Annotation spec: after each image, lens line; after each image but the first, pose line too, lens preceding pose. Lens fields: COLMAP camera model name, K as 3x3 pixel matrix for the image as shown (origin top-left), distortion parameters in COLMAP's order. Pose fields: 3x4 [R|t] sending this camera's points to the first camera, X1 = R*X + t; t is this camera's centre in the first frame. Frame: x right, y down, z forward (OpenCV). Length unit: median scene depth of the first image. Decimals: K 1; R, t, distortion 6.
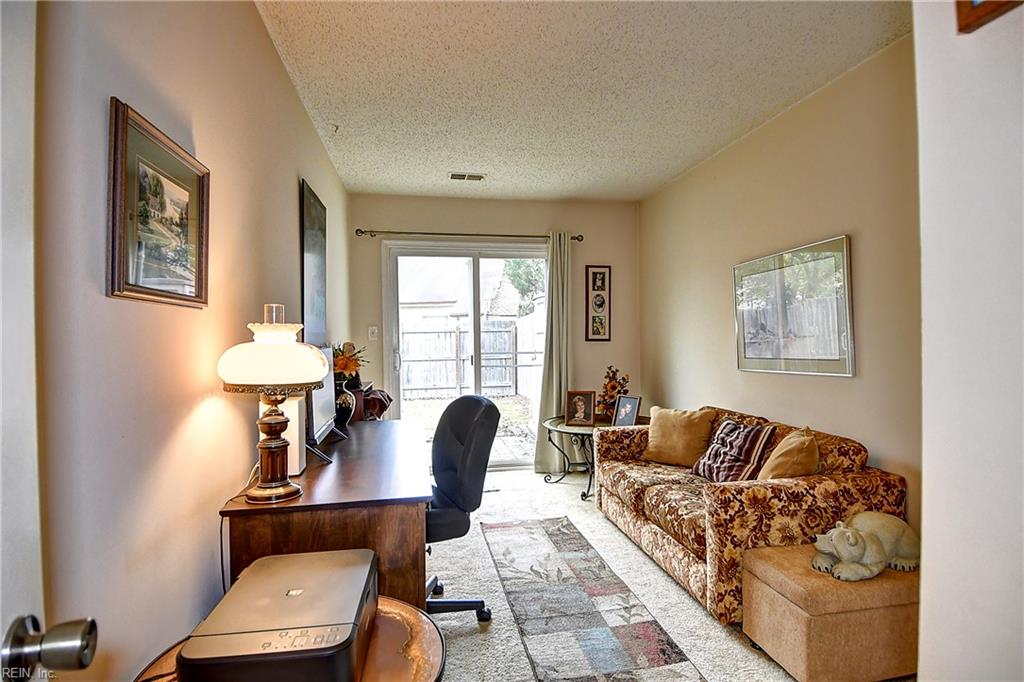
lens RADIAL K [[529.4, 0, 512.0], [0, 529.4, 341.0], [0, 0, 1]] dist [0.002340, 0.000403]
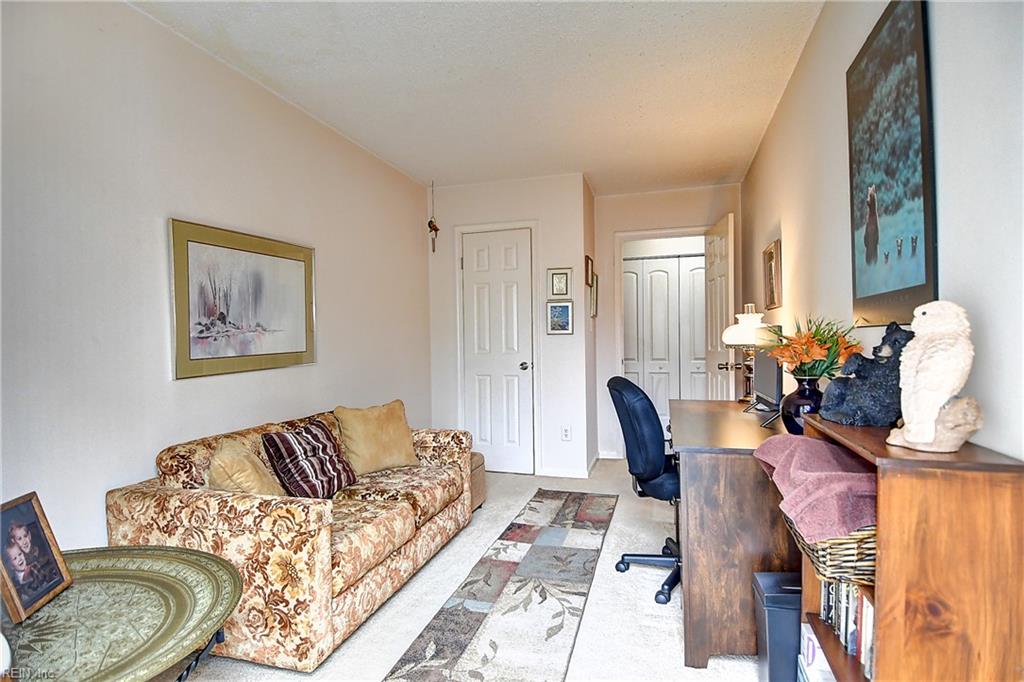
lens RADIAL K [[529.4, 0, 512.0], [0, 529.4, 341.0], [0, 0, 1]] dist [0.002340, 0.000403]
pose [[-0.898148, 0.010112, 0.439578, -0.278367], [0.012091, 0.999925, 0.001702, 0.013937], [-0.439528, 0.006844, -0.898203, 1.685504]]
